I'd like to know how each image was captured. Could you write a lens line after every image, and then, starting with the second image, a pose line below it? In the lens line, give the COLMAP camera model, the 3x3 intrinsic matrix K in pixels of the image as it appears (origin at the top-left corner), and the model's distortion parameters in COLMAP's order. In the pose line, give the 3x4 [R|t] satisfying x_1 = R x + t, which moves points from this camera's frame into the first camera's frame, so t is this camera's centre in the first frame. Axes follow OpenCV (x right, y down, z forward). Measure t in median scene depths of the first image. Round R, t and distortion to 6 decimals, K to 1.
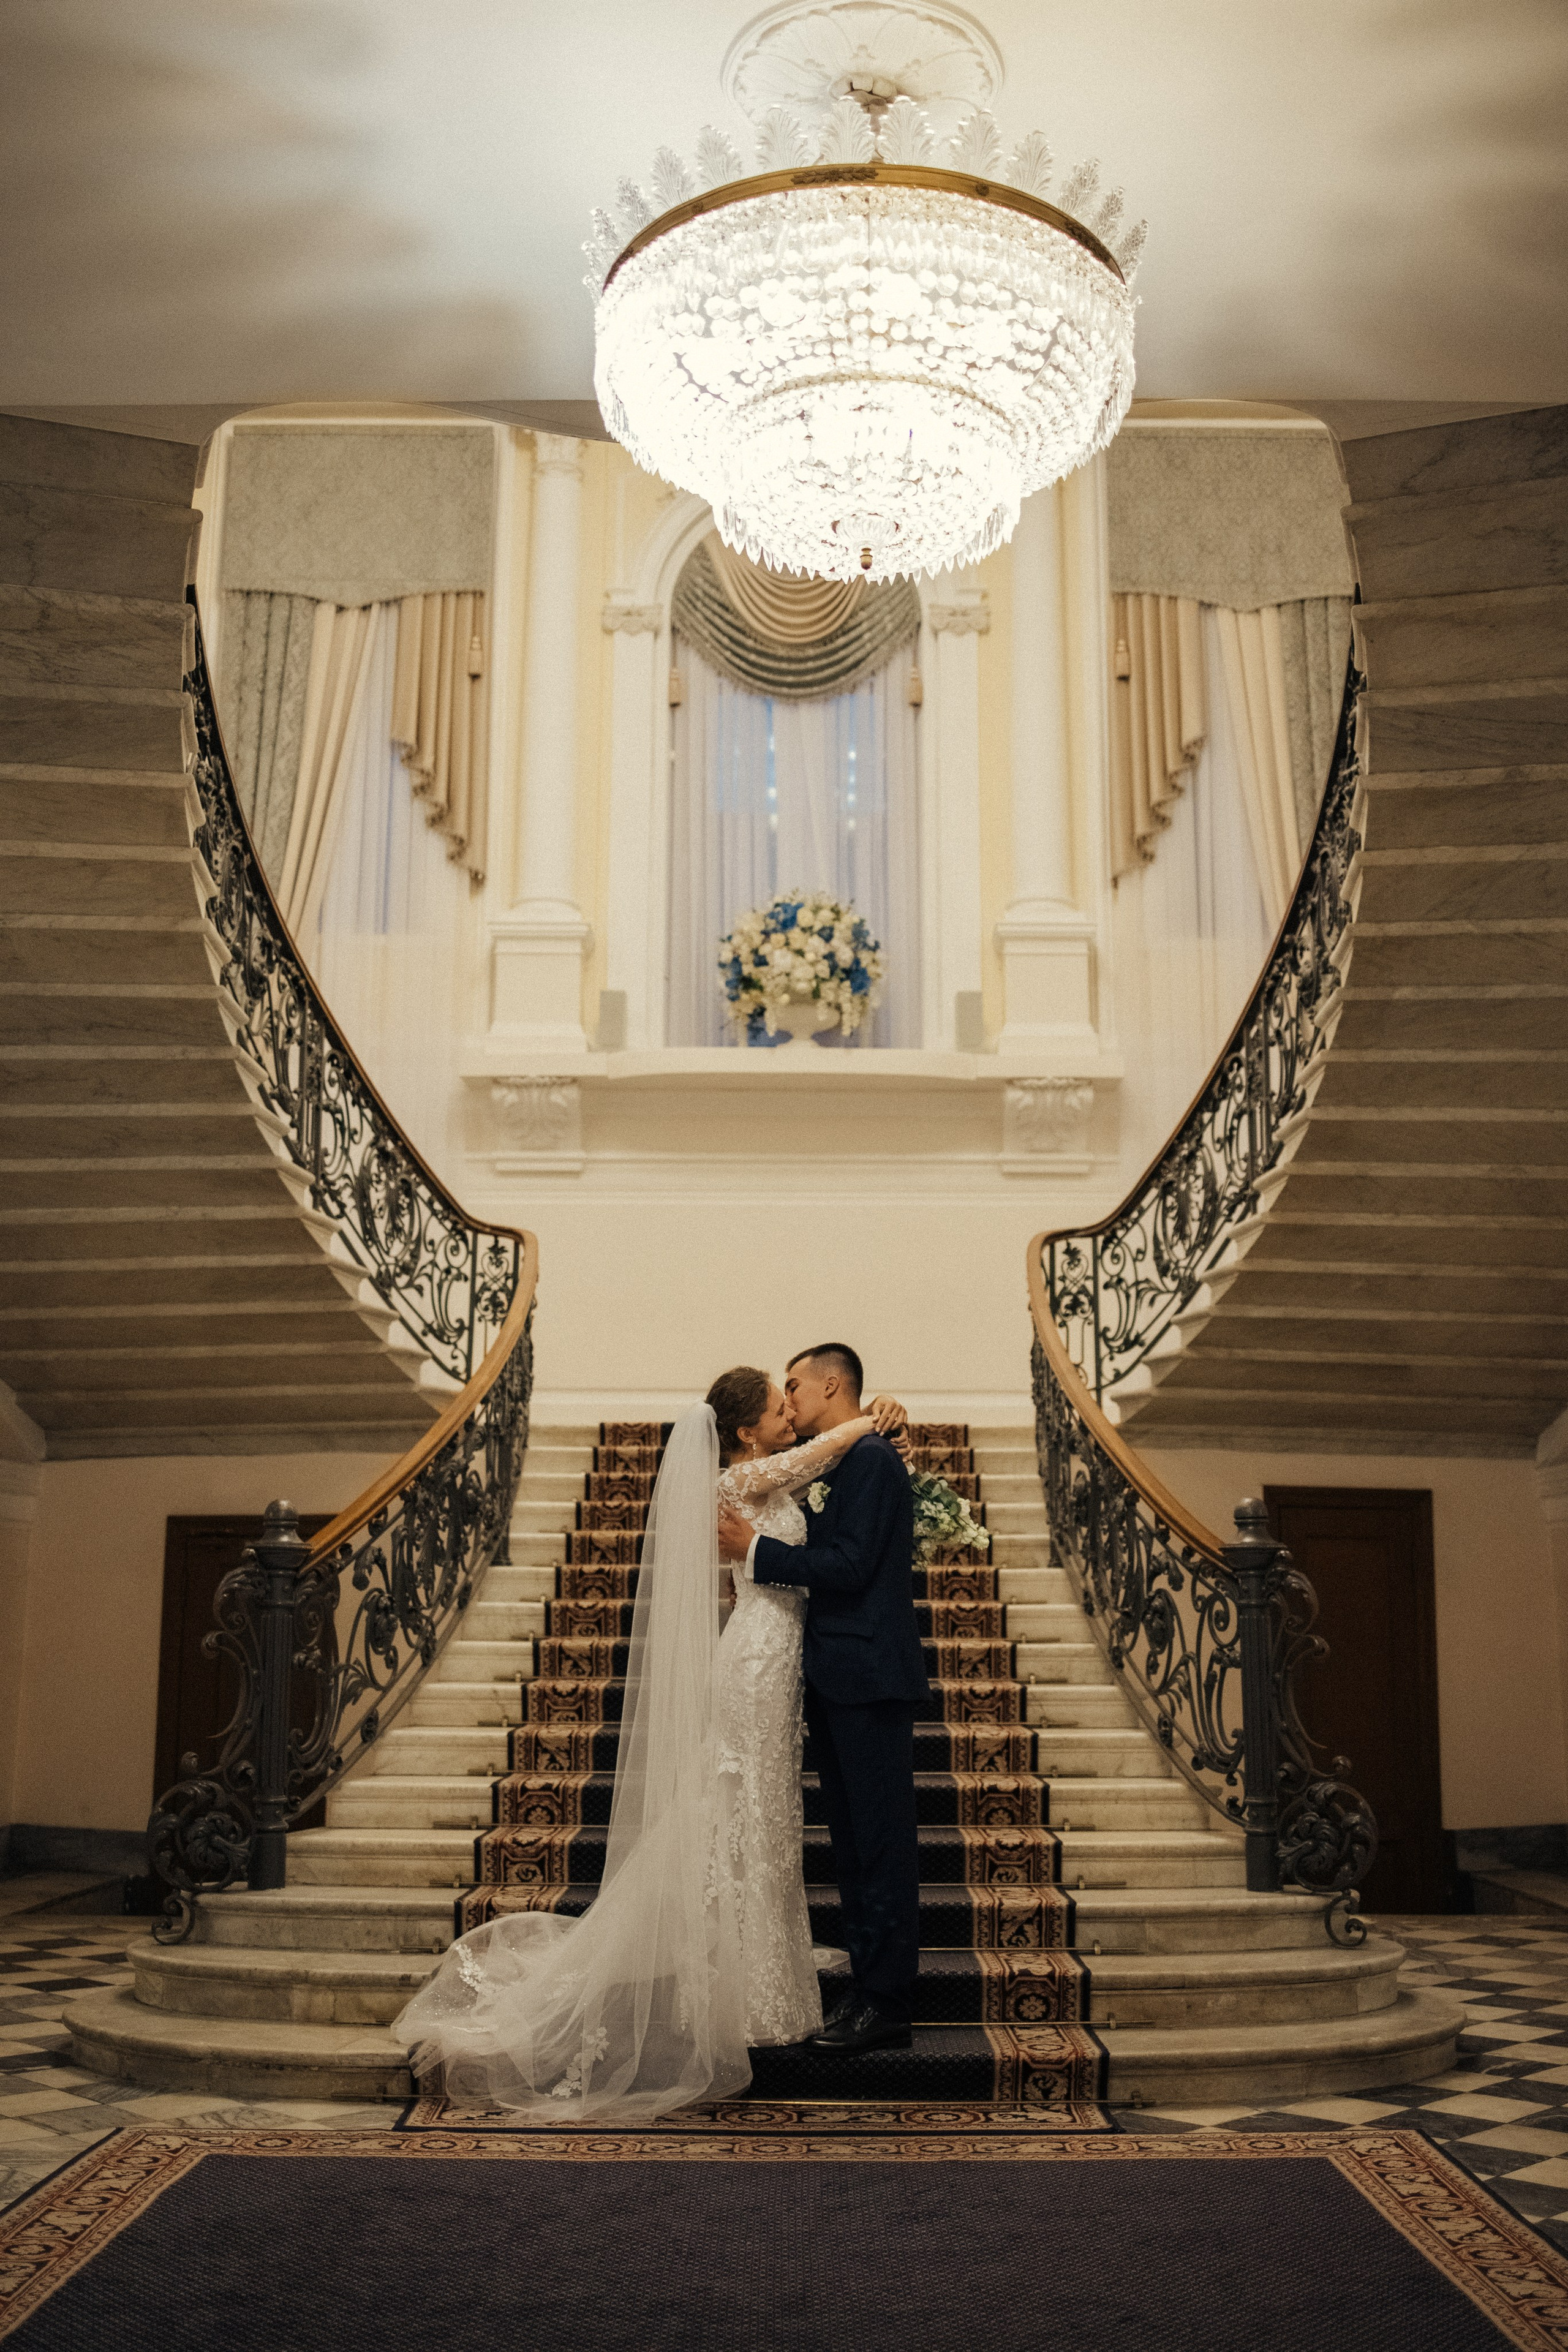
lens RADIAL K [[2370.3, 0, 760.9], [0, 2370.3, 1113.8], [0, 0, 1]] dist [-0.058174, 0.052629]
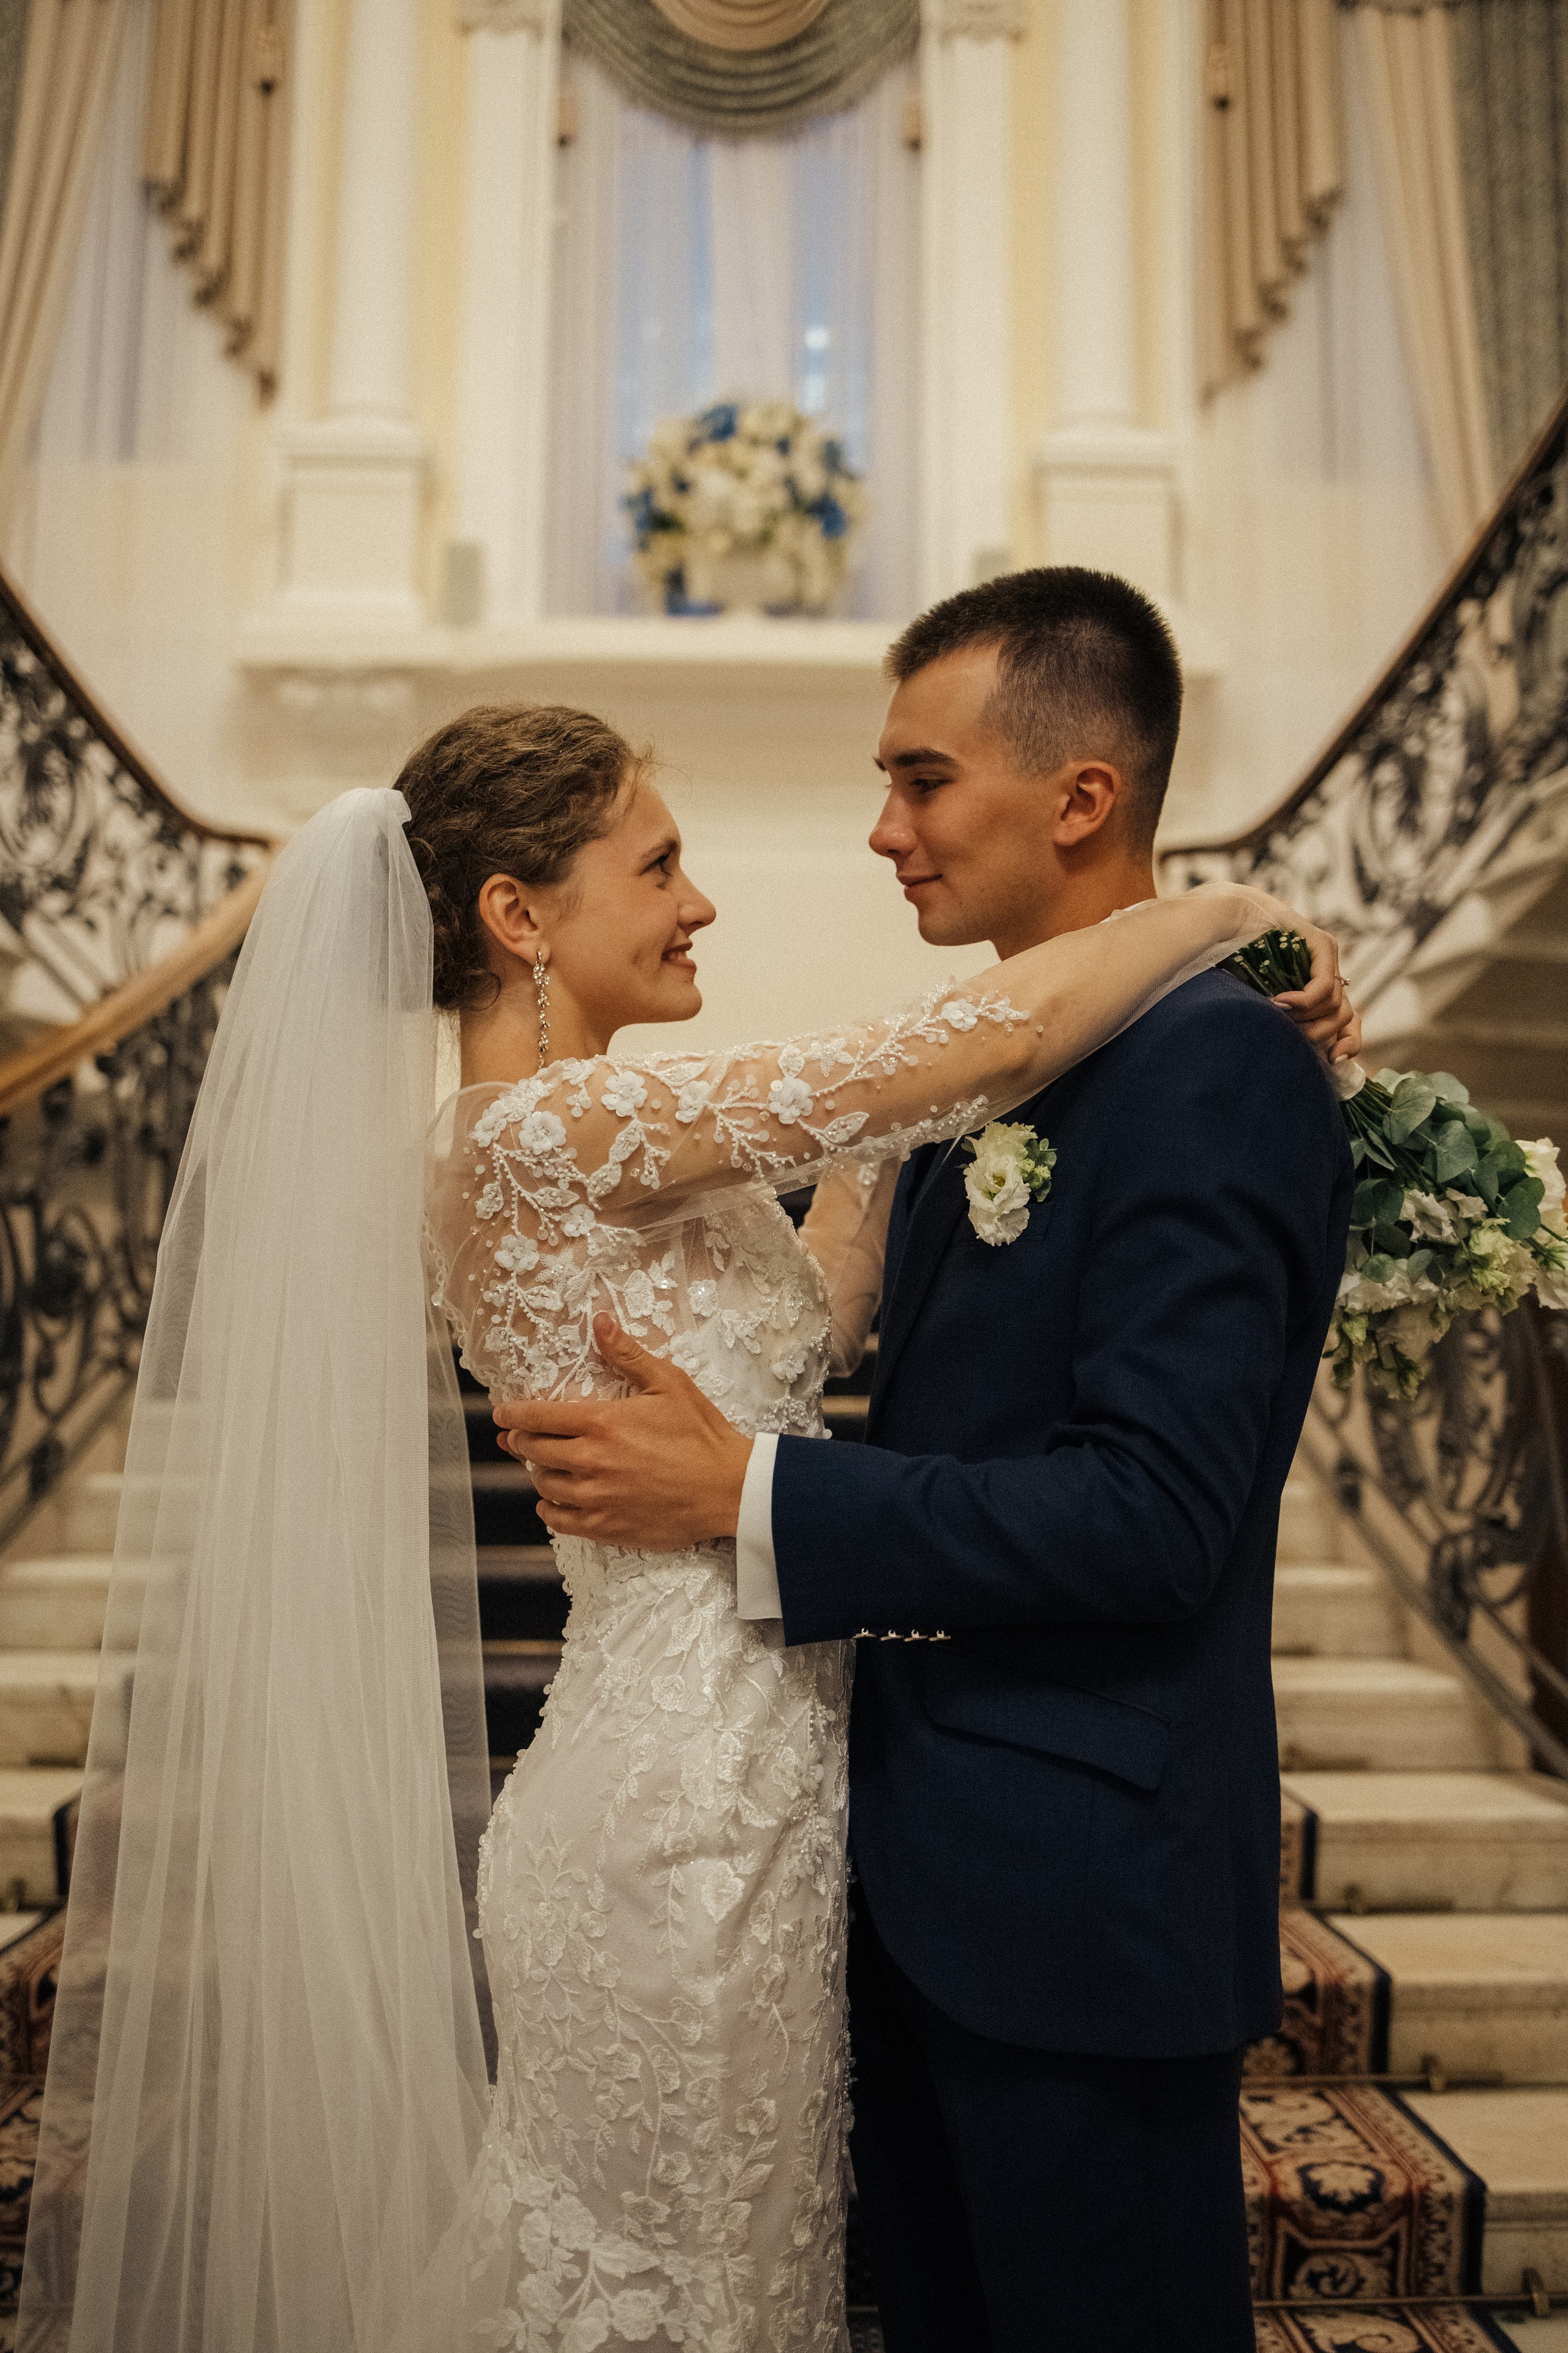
lens RADIAL K [[2340.4, 0, 771.0], [0, 2340.4, 1136.6], [0, 0, 1]] dist [-0.052296, 0.035466]
pose [[0.999347, 0.007626, 0.035324, 0.003178], [-0.010594, 0.996359, 0.084595, 0.076913], [-0.034550, -0.084914, 0.995789, 0.423441]]
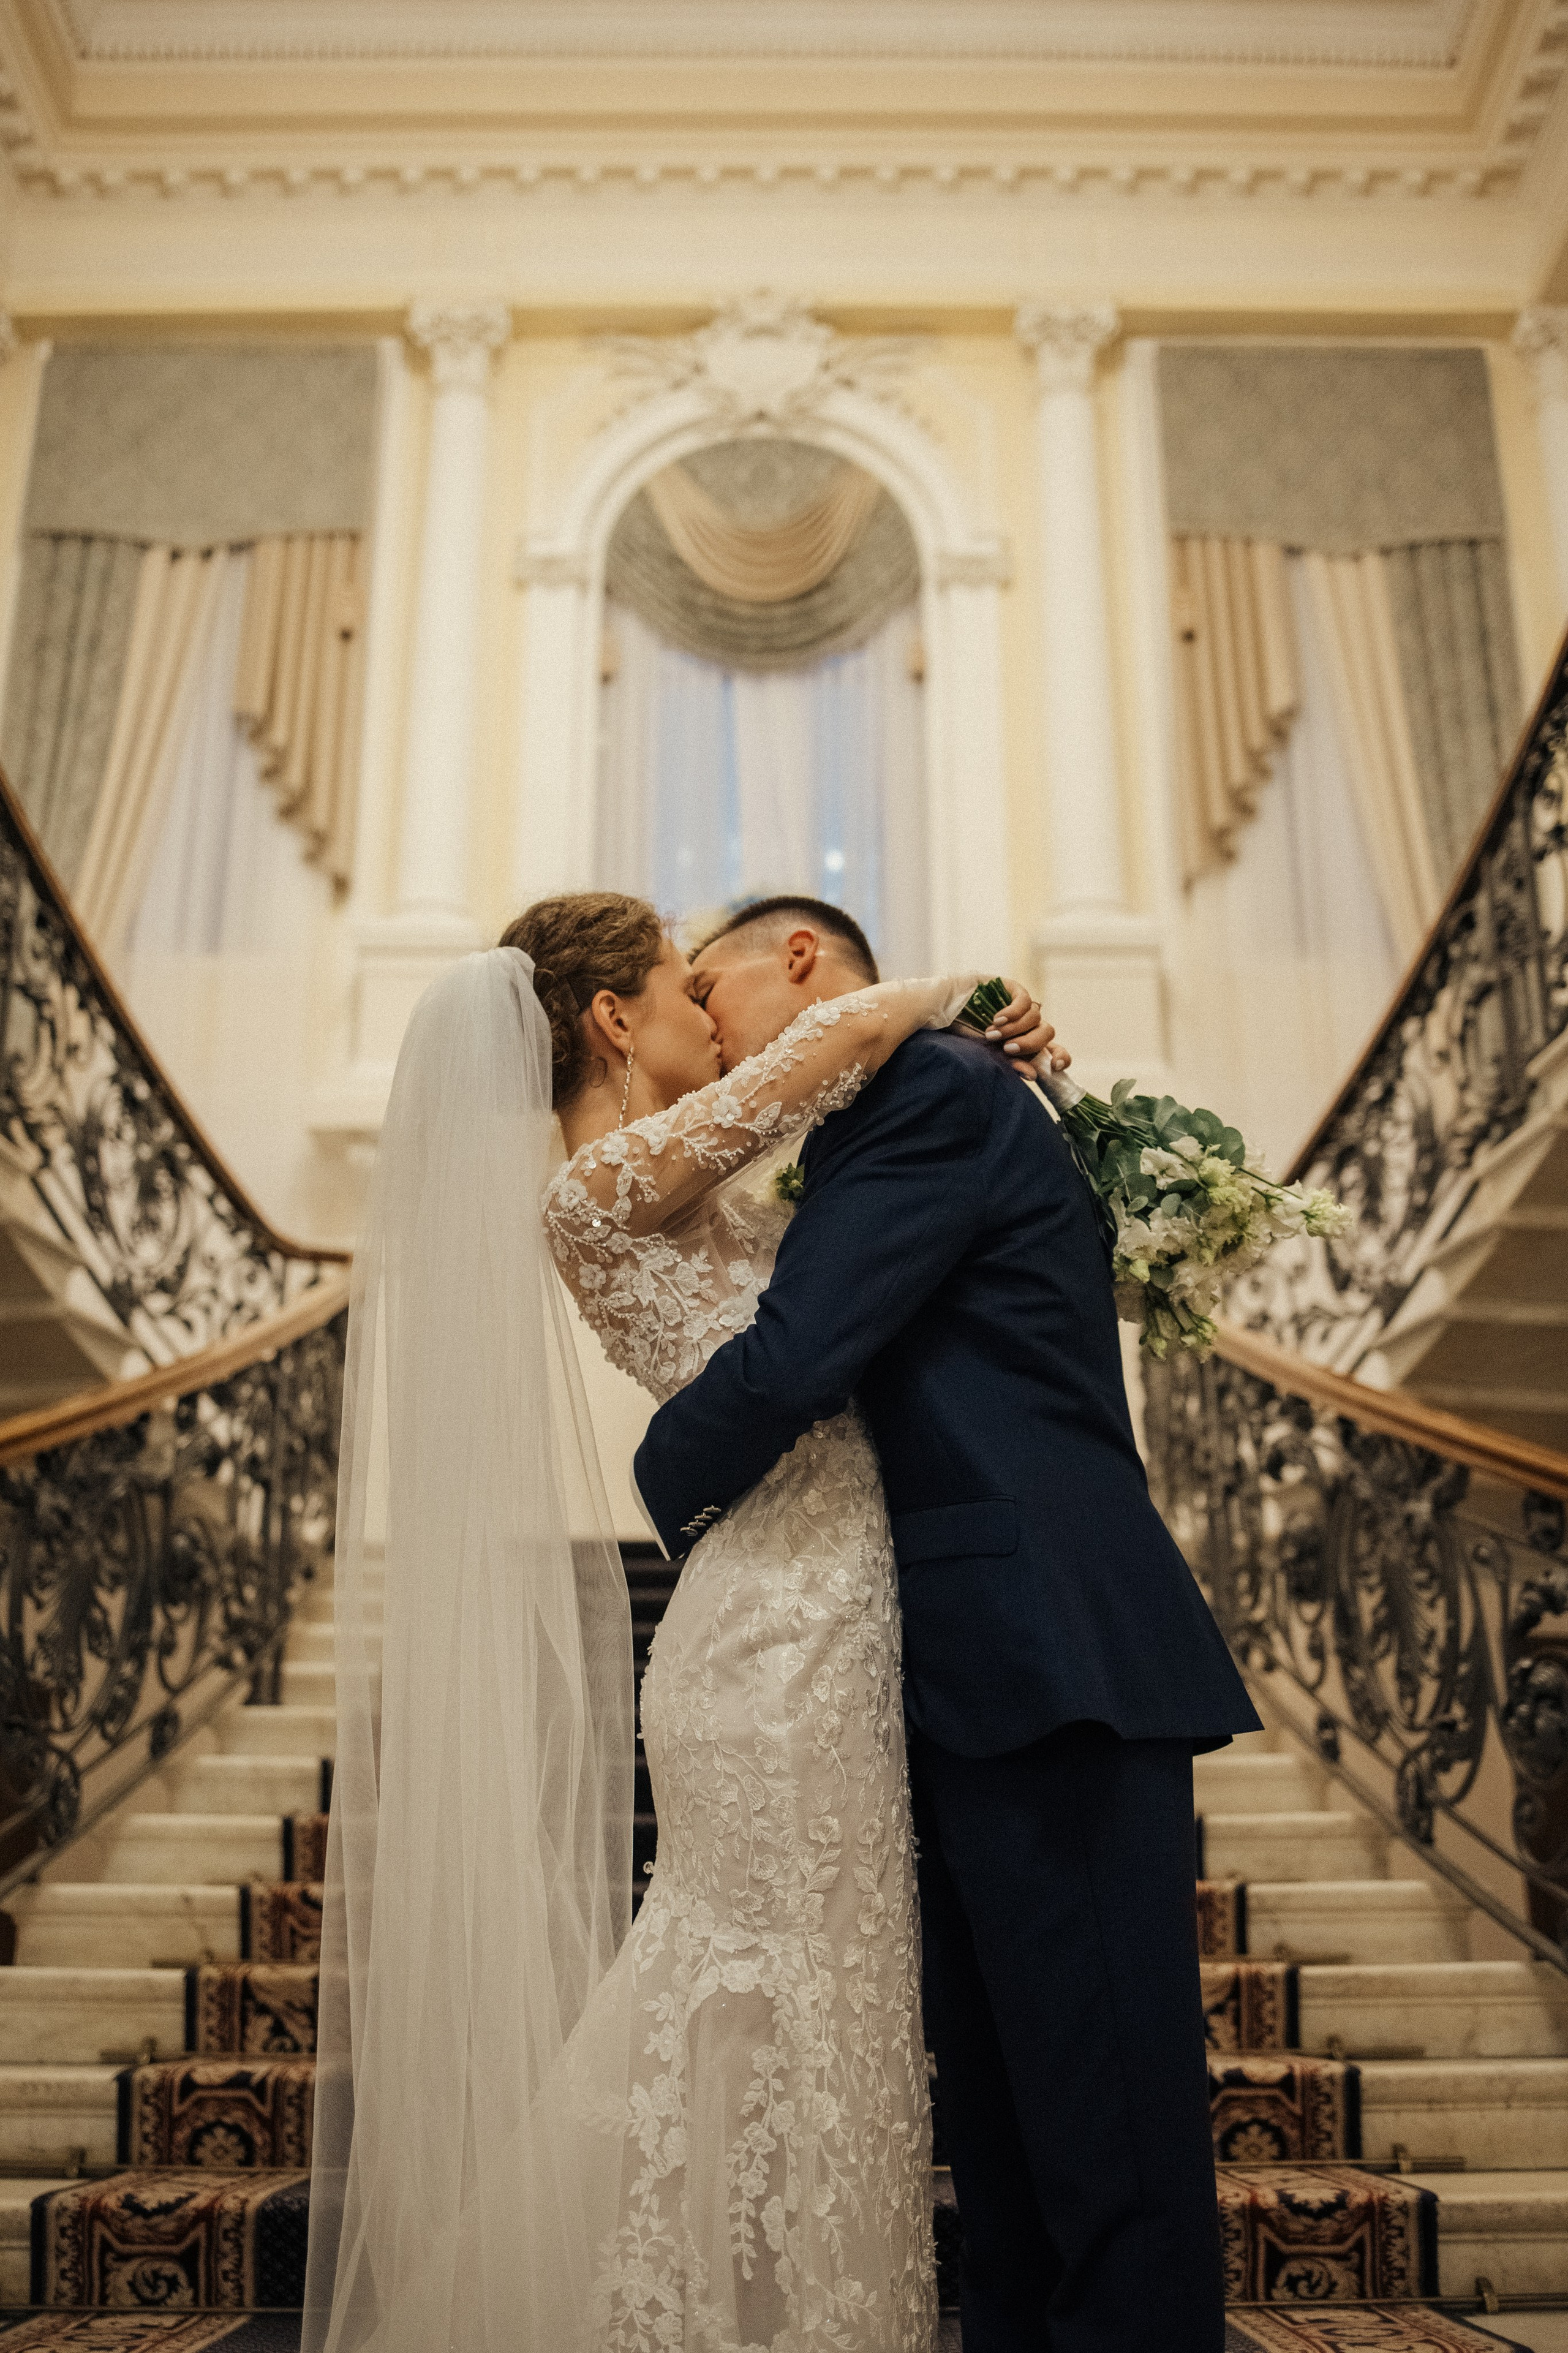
lens RADIAL K [[2344.0, 0, 763.8], [0, 2344.0, 1176.9], [0, 0, 1]] dist [-0.050962, 0.015052]
pose [[0.999786, 0.001828, 0.020626, -0.000415], [0.000760, 0.992188, -0.124753, 0.114804], [-0.020693, 0.124742, 0.991973, 0.363467]]
